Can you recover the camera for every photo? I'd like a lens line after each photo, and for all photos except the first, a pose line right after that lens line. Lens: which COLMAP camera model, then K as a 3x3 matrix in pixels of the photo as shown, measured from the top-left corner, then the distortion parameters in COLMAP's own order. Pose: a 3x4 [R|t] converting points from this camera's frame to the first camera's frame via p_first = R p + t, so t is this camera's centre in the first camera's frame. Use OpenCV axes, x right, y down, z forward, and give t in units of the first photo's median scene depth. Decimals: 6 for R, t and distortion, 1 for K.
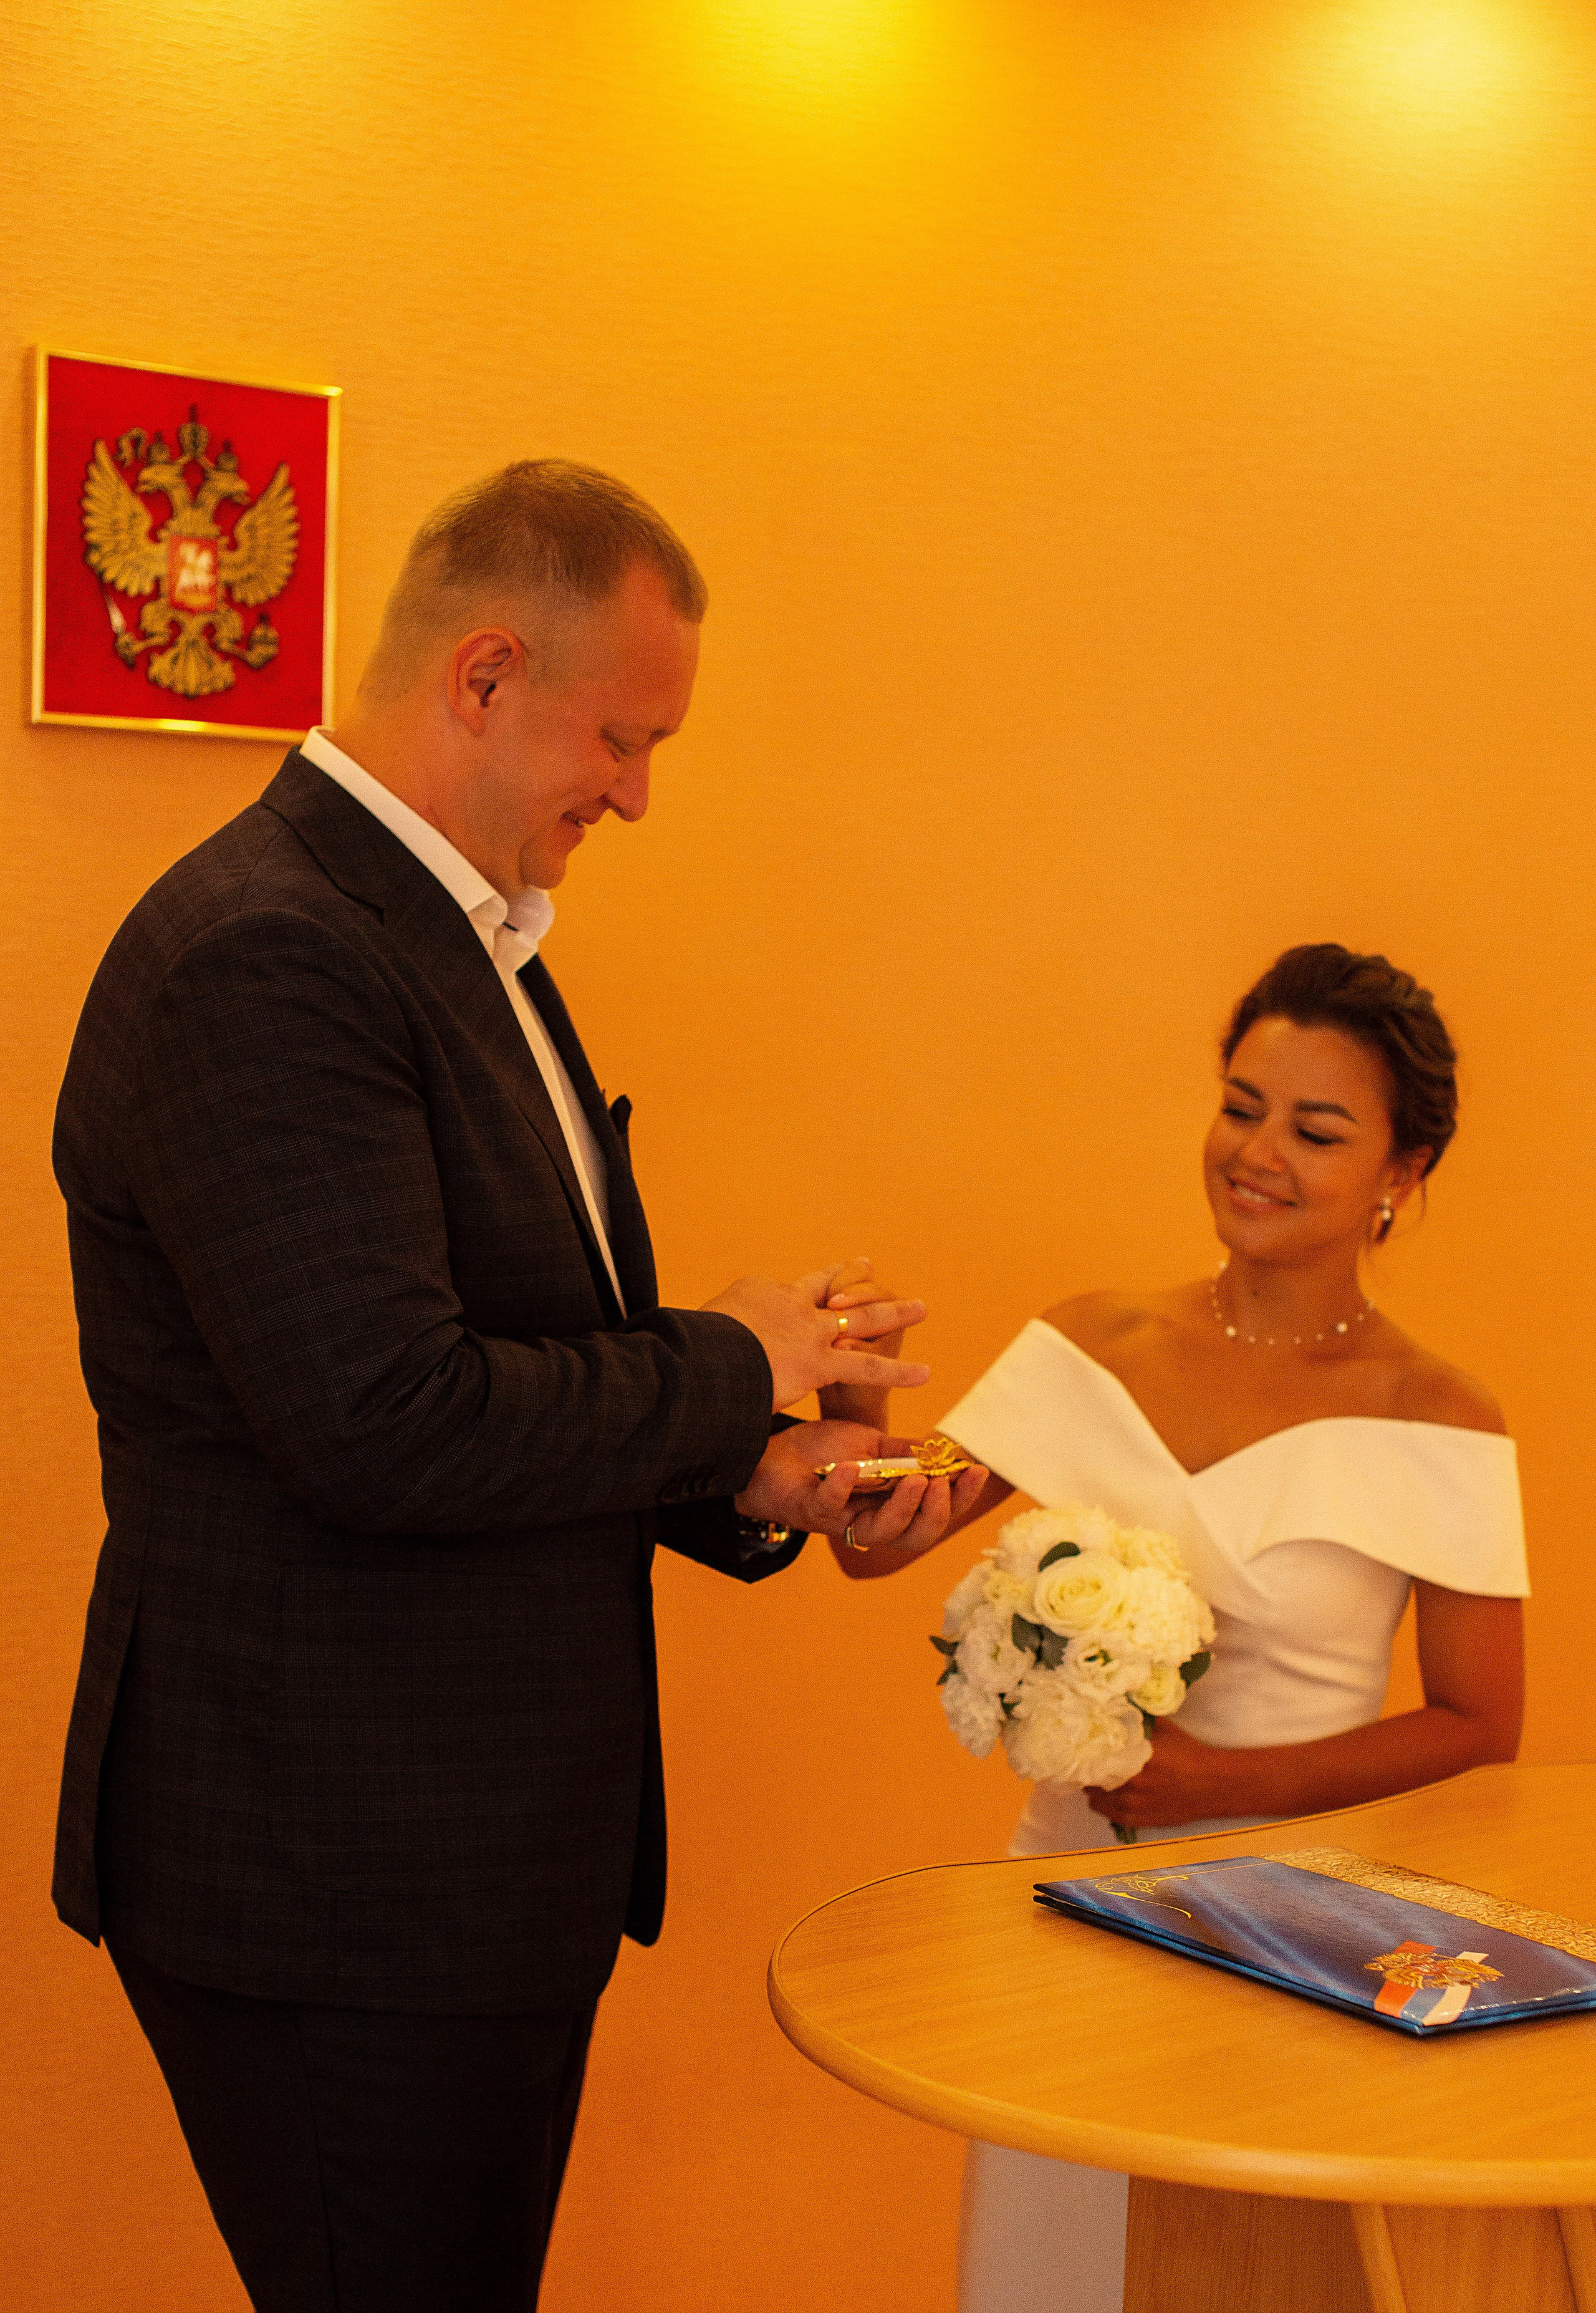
lens RADIAL K [[3471.4, 0, 798.0], [0, 3471.4, 1156.5], [0, 0, 1]] dist [0.011988, -0.006504]
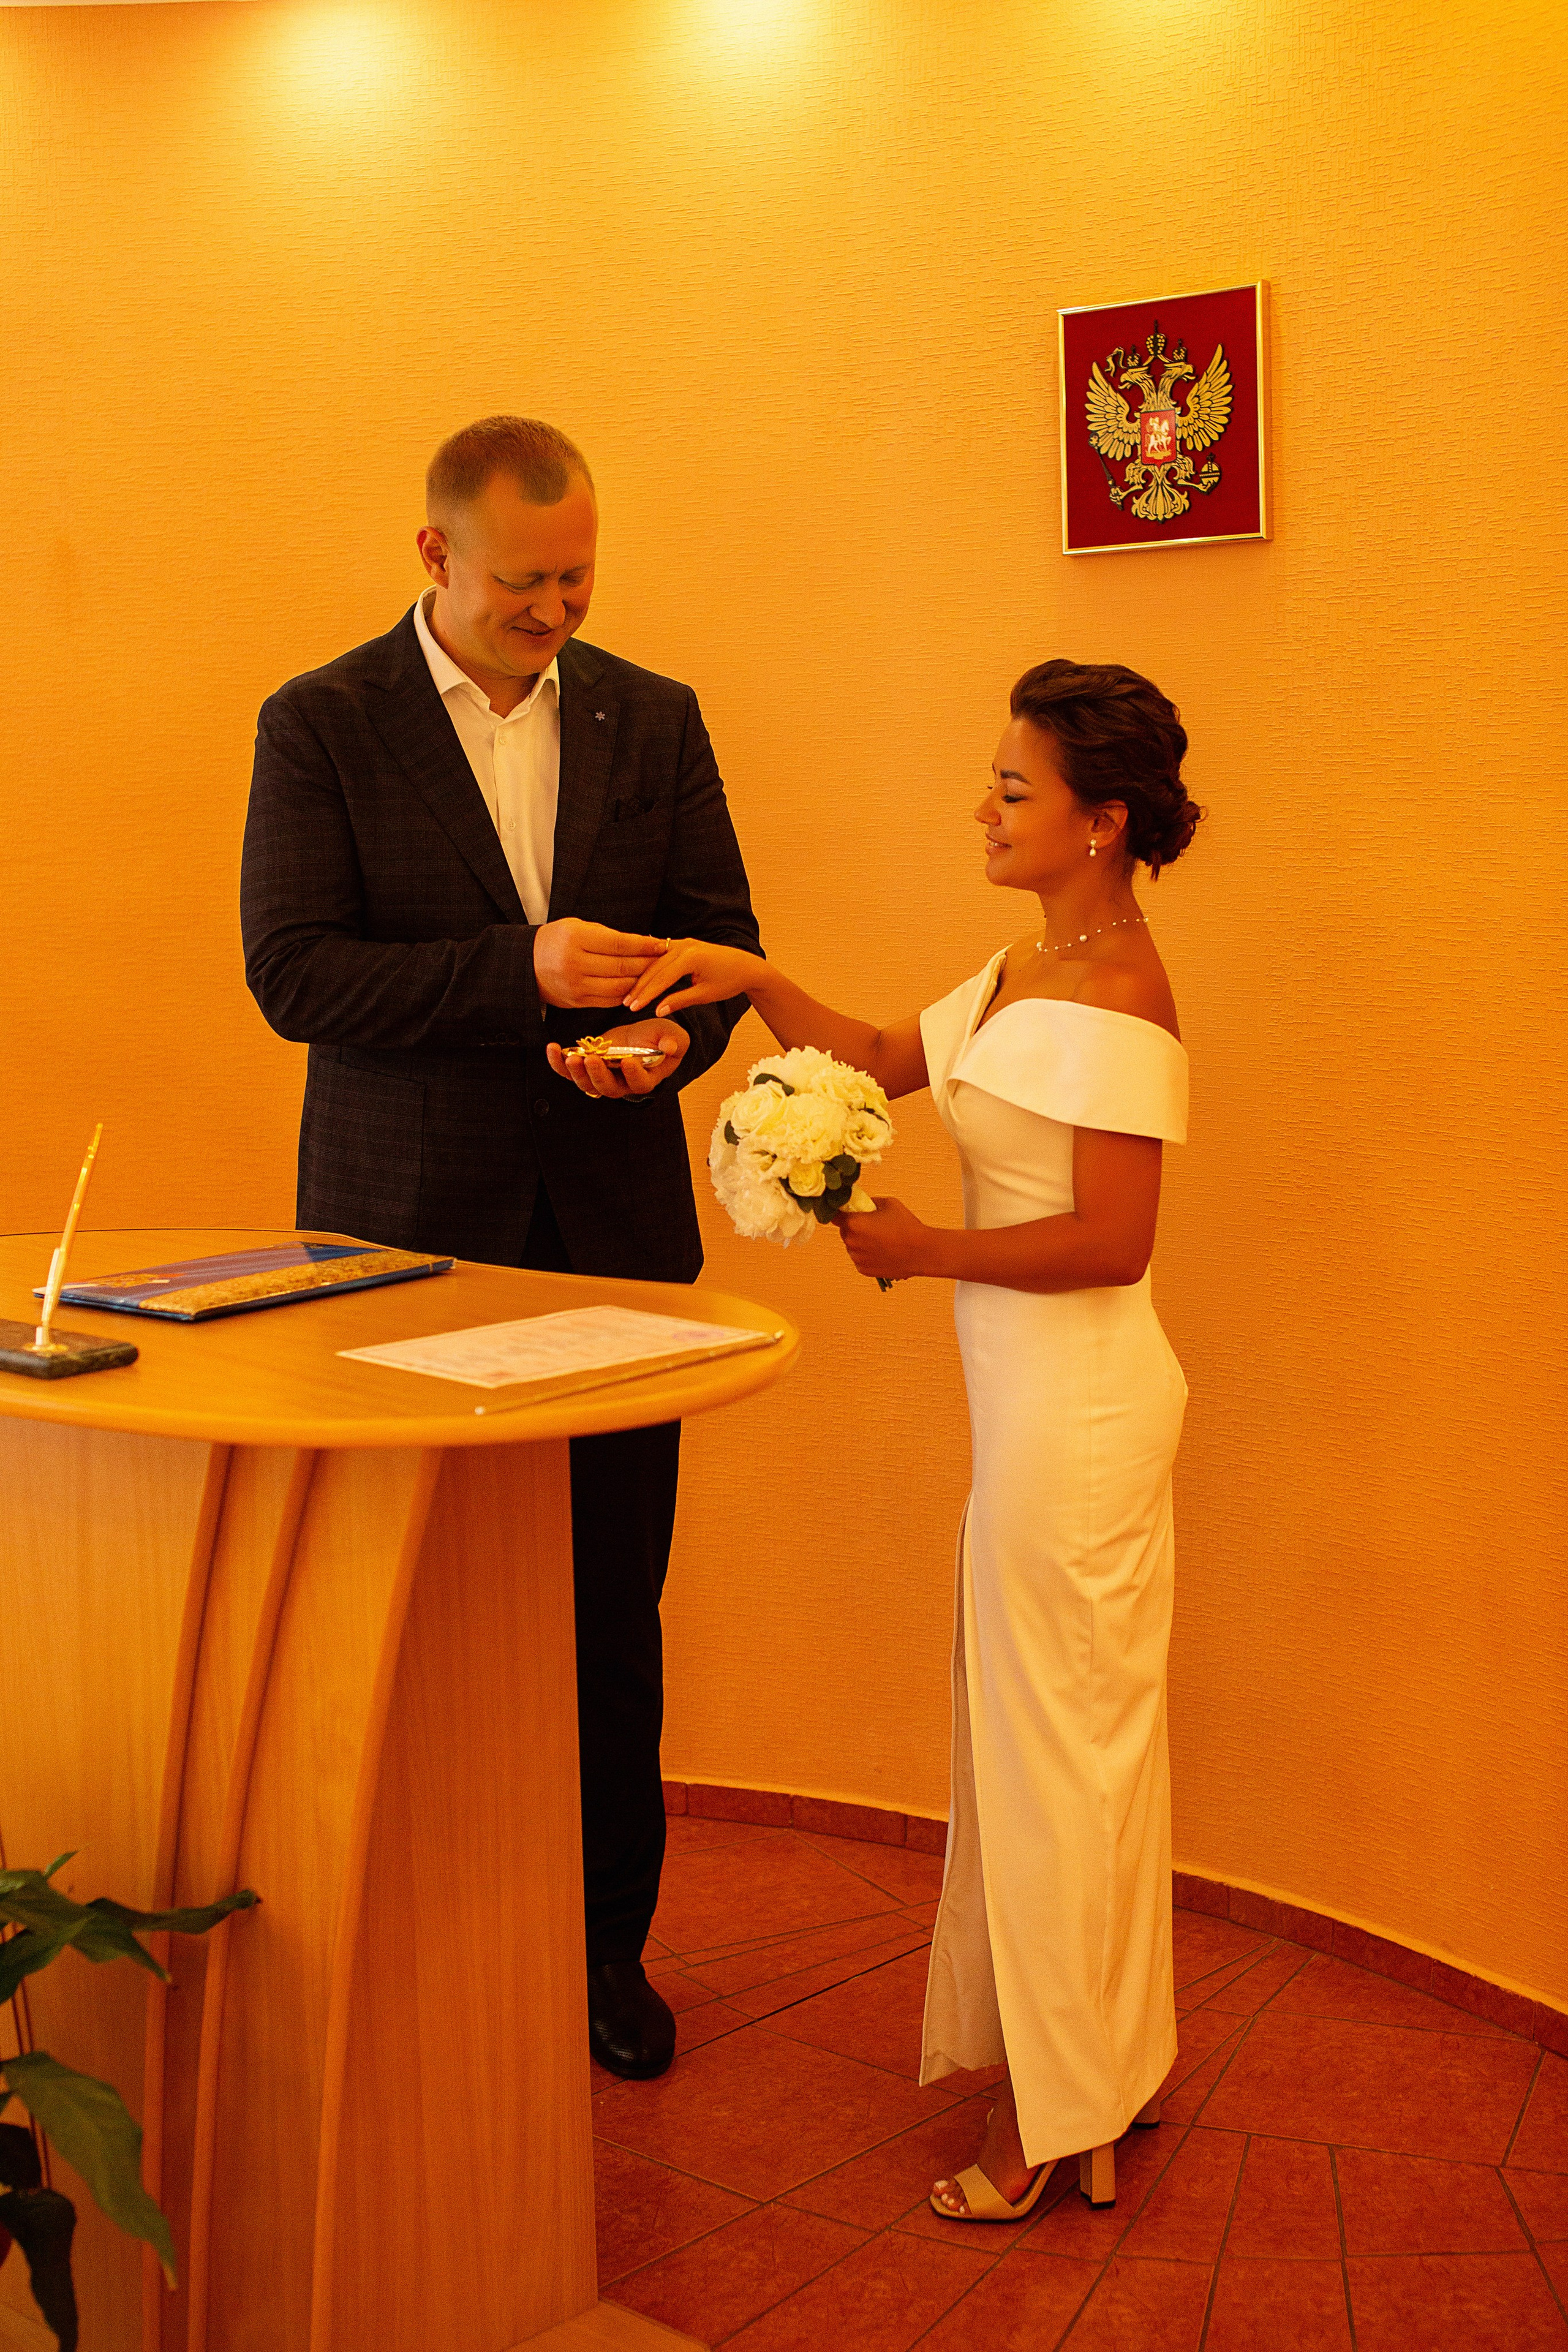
lens RADIAL K [[3195.0, 0, 784.0], [0, 3195.0, 1176.0], [0, 0, 1]] dist [-0.148784, 0.321920]
pose [[0.040974, 0.088875, -0.995200, 1.162880], [-0.041227, 0.995338, 0.087190, 0.030026], [0.998309, 0.037456, 0.044447, 0.799558]]
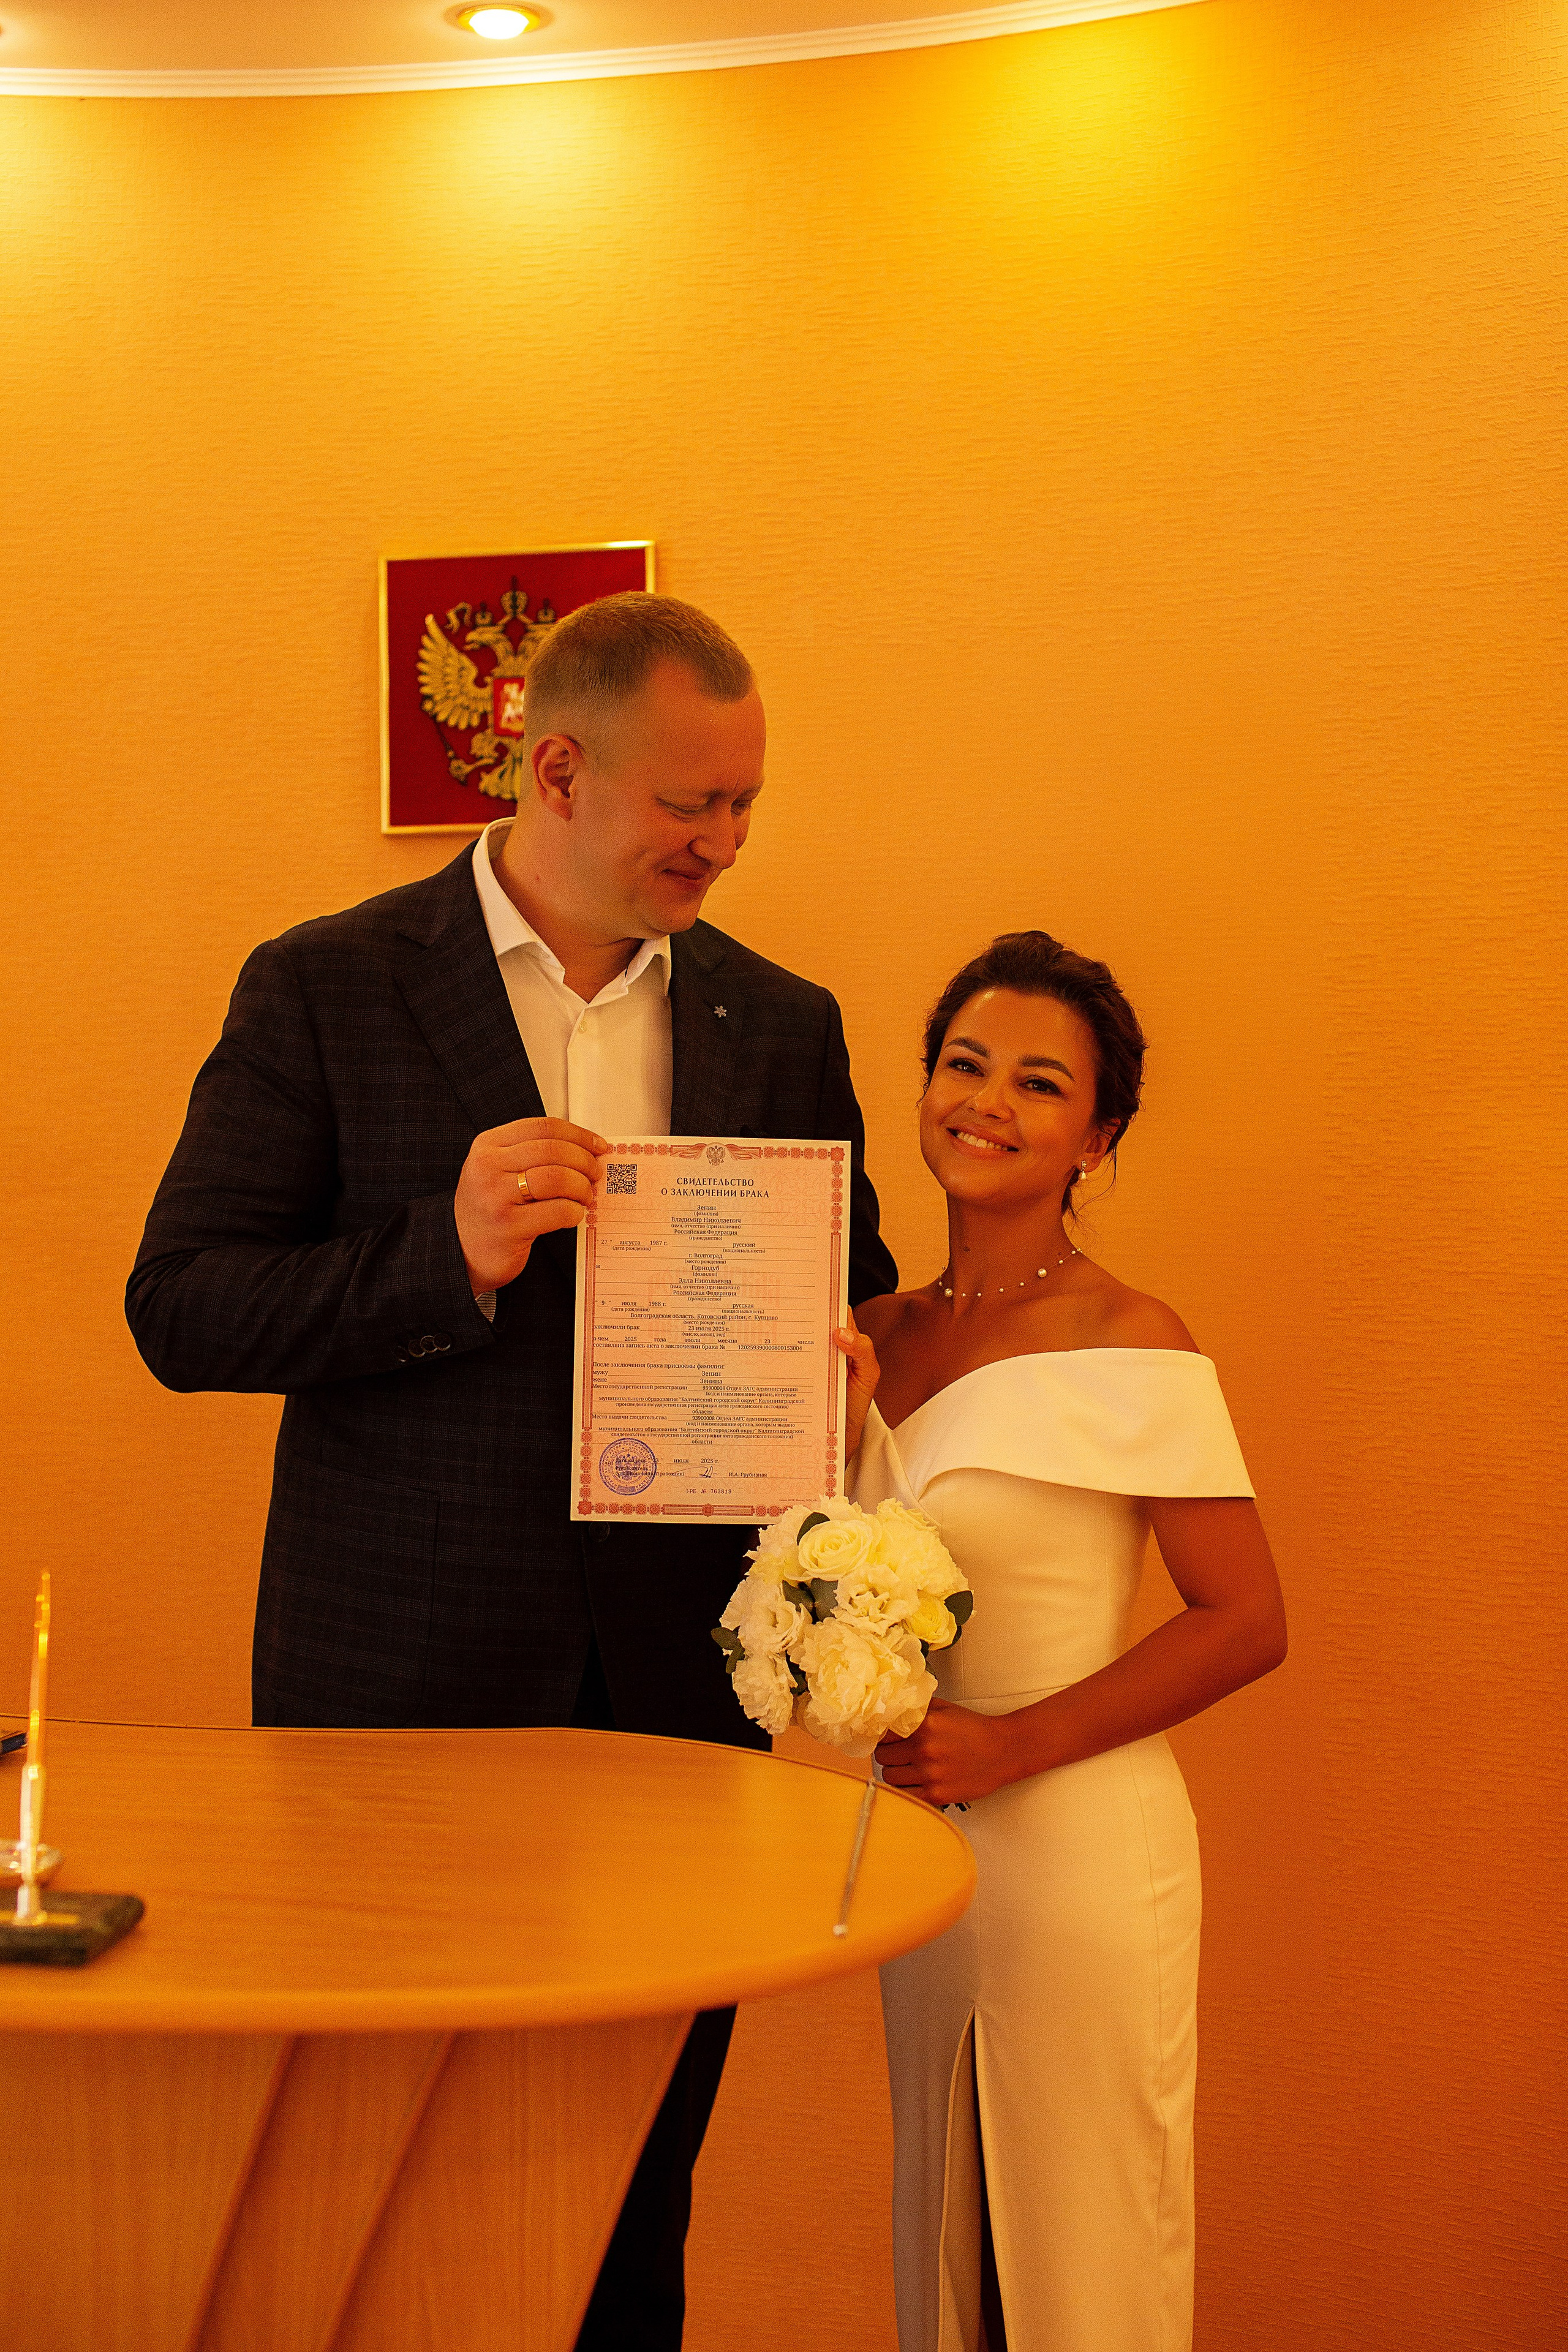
lens RADIAL K [[3195.0, 0, 784.0], [0, 3195.0, 1176.0], [0, 0, 1]] dist [-0.148784, 0.321920]
pose [[0.591043, -0.014833, -0.806504, 0.827626], [-0.024683, 0.999030, -0.036463, 0.045203], [0.806263, 0.041458, 0.590103, 0.396961]]
